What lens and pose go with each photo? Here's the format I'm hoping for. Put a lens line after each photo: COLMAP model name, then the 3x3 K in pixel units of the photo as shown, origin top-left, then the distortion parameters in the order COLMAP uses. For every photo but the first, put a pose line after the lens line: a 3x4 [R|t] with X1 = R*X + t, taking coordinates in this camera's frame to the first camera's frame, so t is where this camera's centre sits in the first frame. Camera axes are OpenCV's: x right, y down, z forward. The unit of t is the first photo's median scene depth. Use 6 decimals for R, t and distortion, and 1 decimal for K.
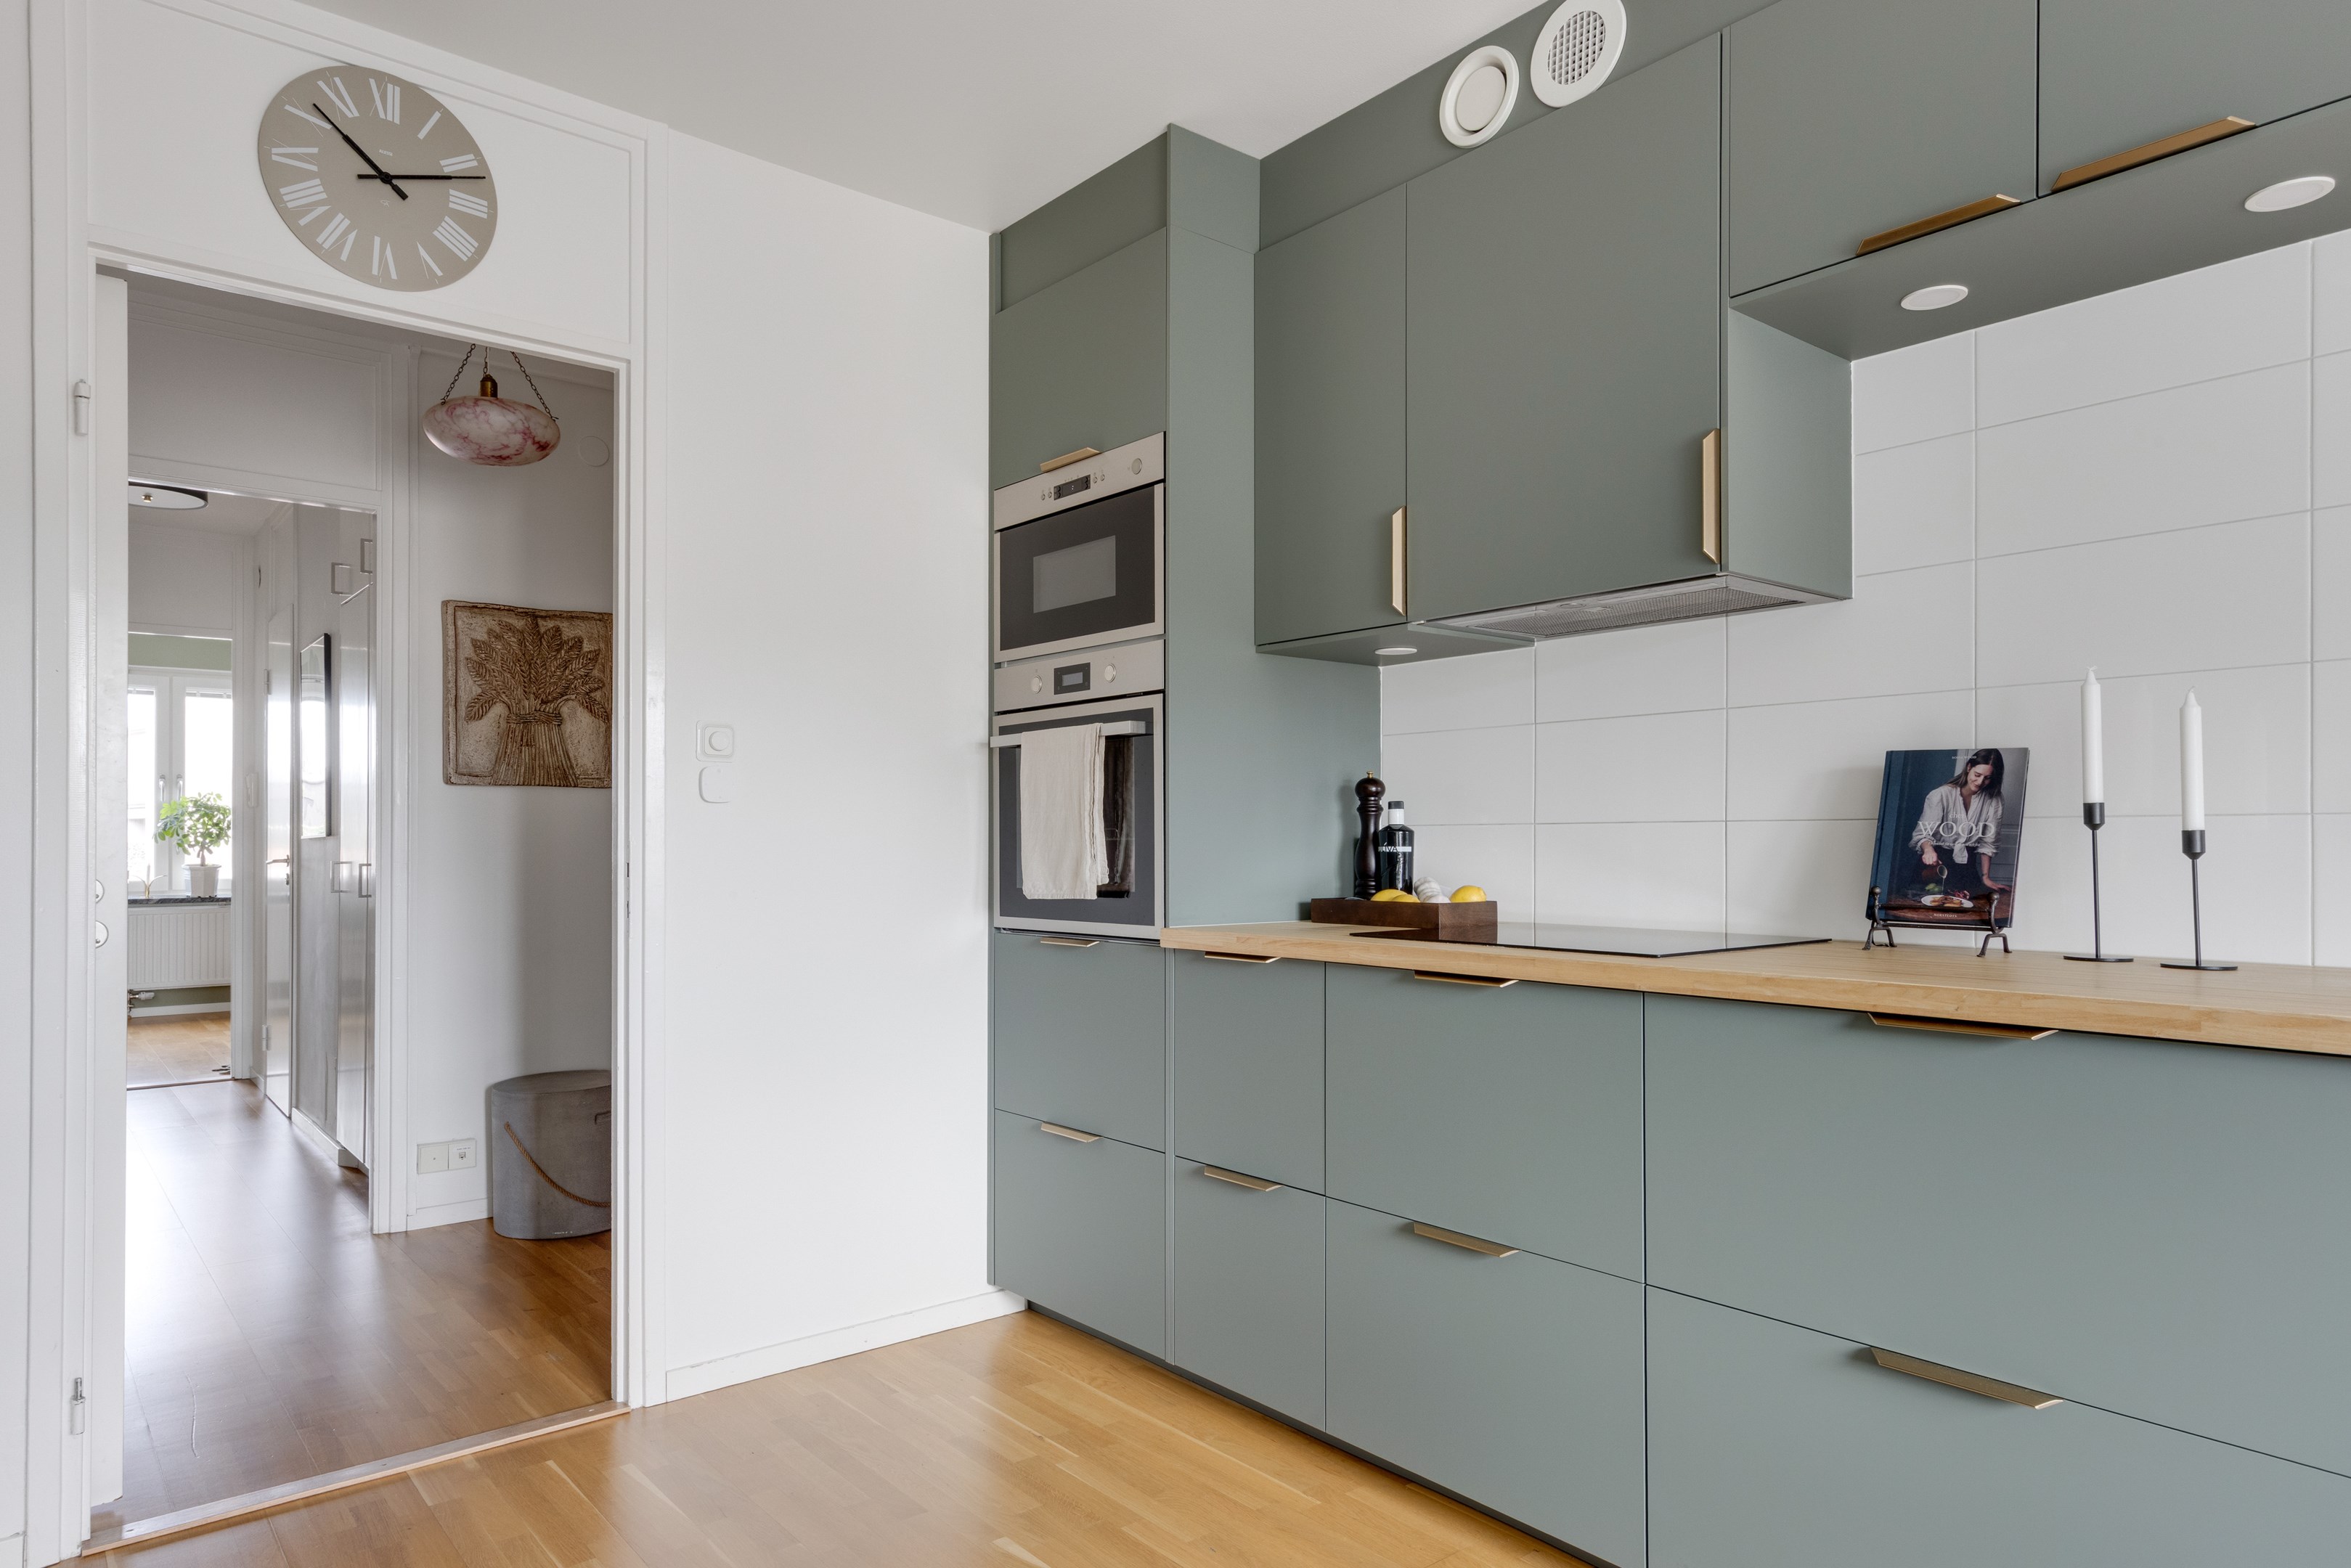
lens RADIAL K [[1484.8, 0, 1193.3], [0, 1484.8, 829.2], [0, 0, 1]] dist [0.007244, 0.000645]
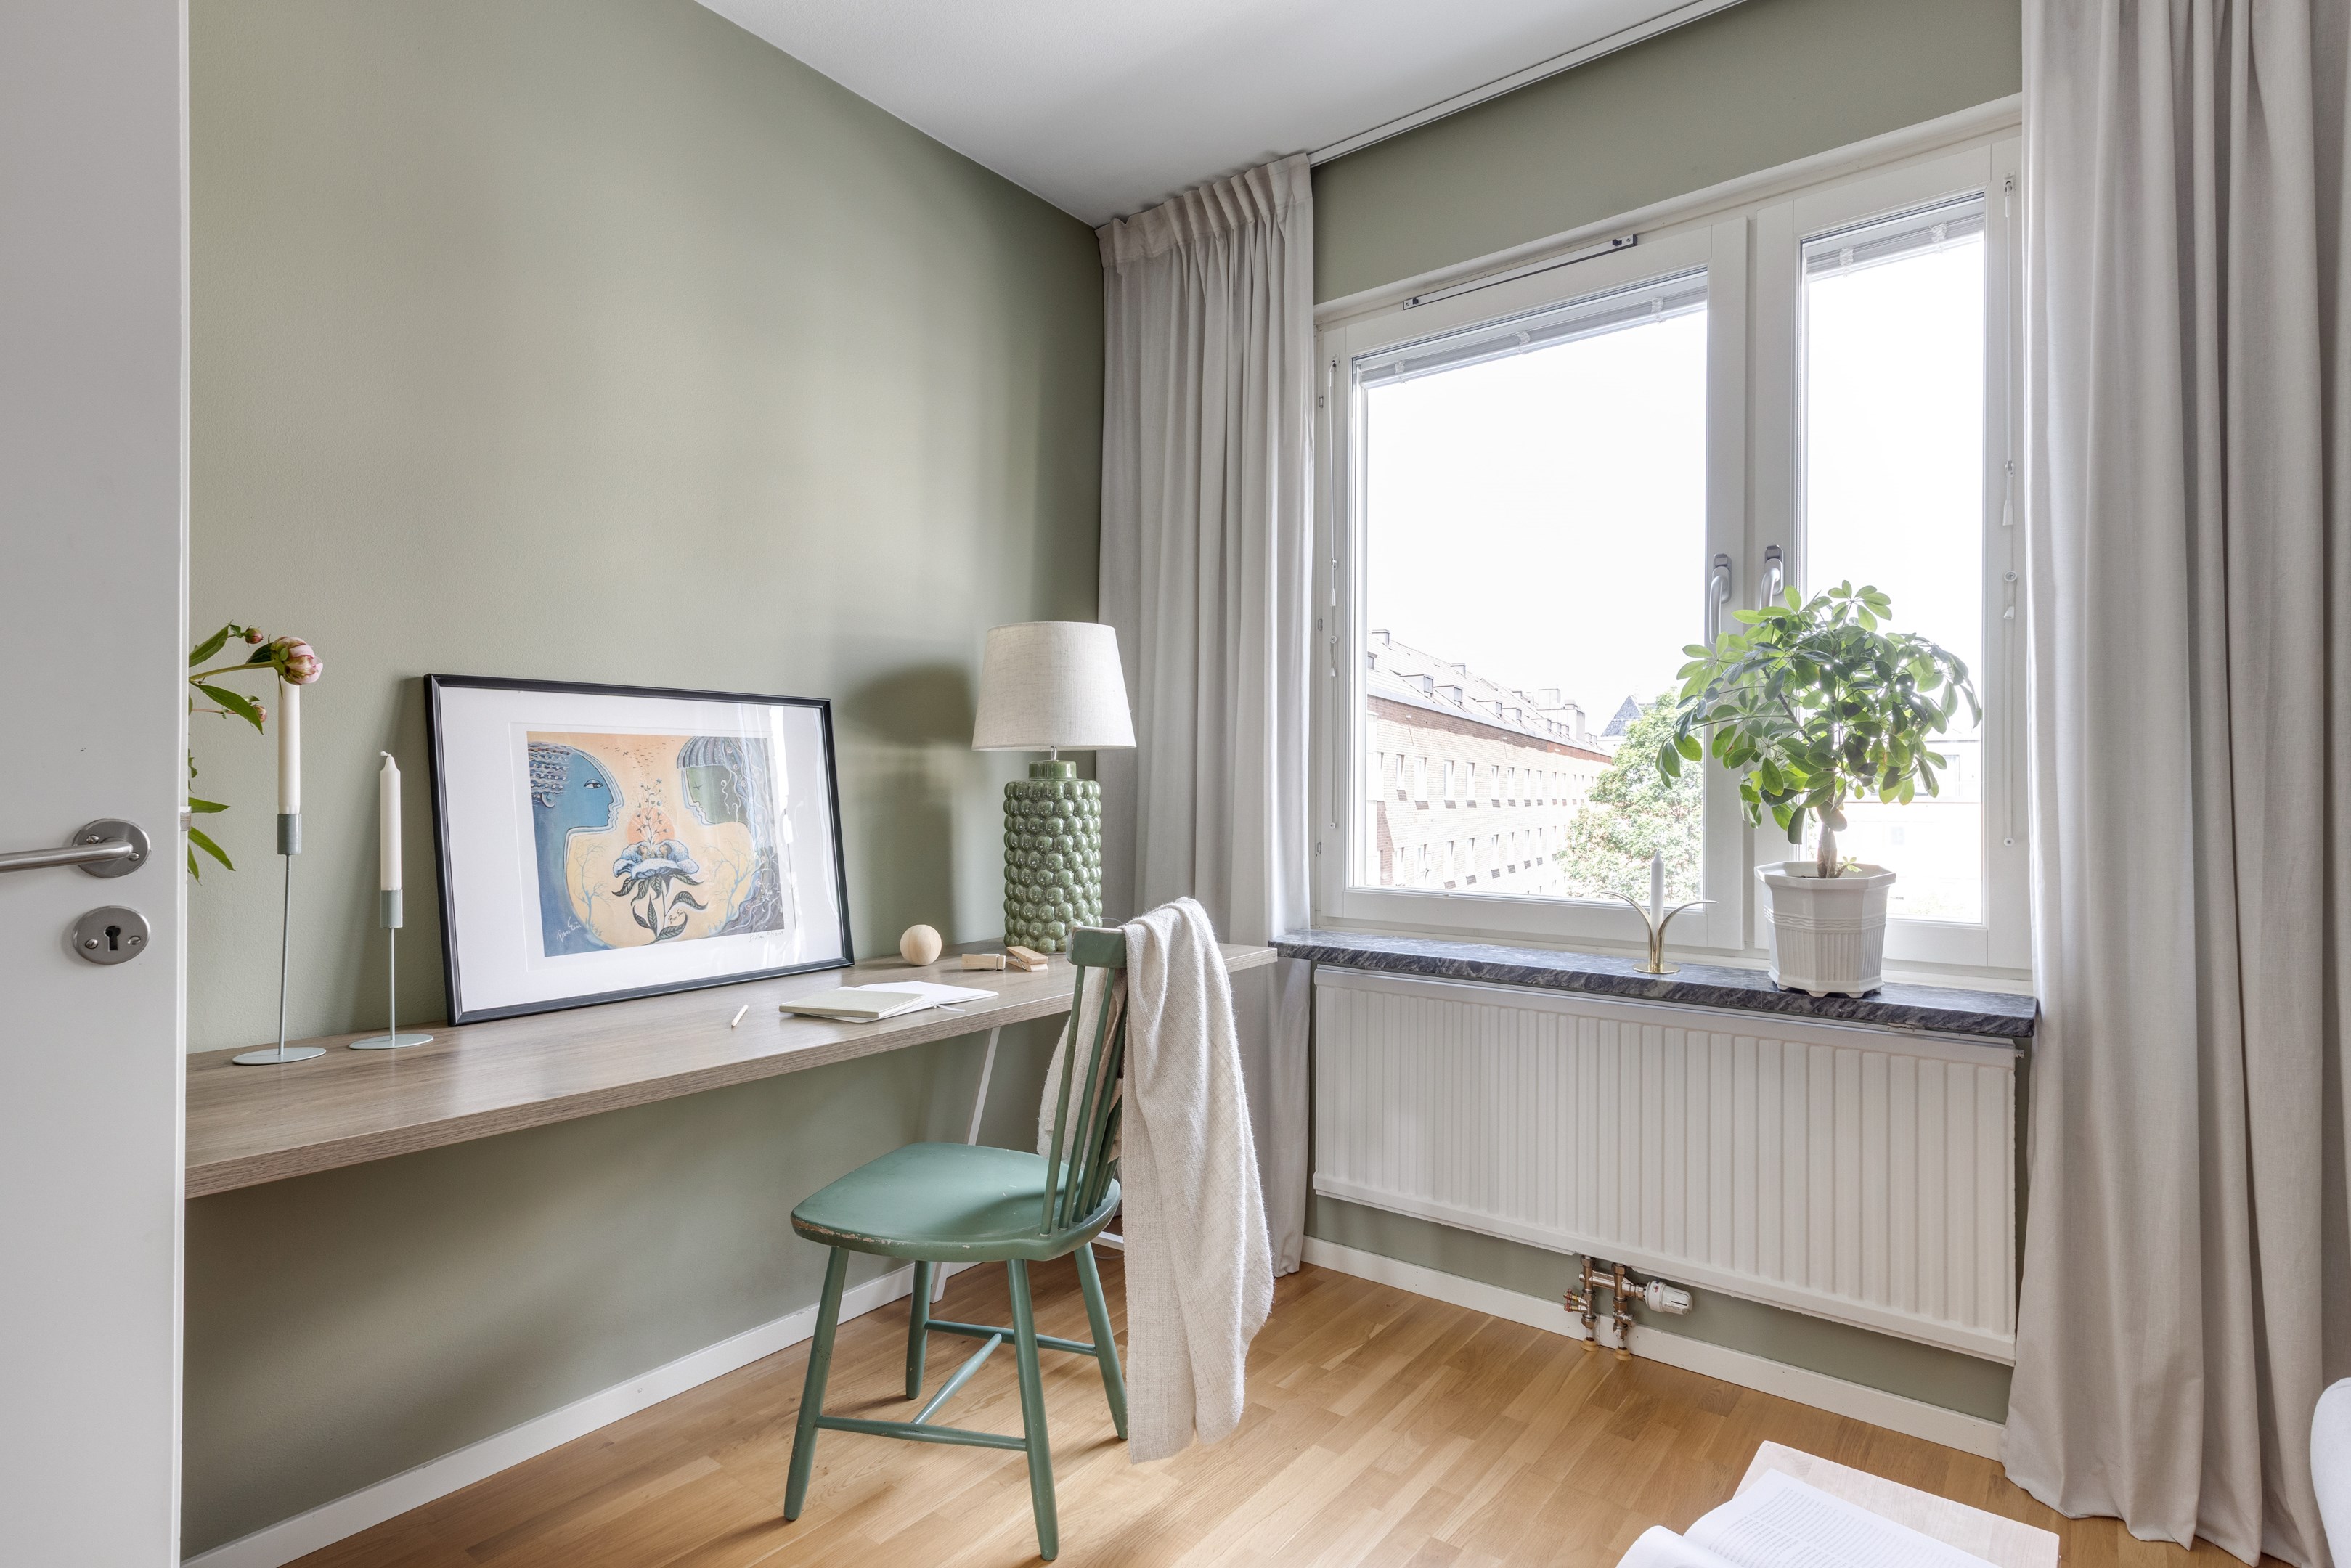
lens RADIAL K [[1171.9, 0, 1233.1], [0, 1171.9, 783.2], [0, 0, 1]] dist [0.010237, -0.000641]
pose [[0.195010, -0.007746, -0.980771, -0.493082], [0.004820, 0.999964, -0.006939, 0.010142], [0.980790, -0.003375, 0.195040, 0.878382]]
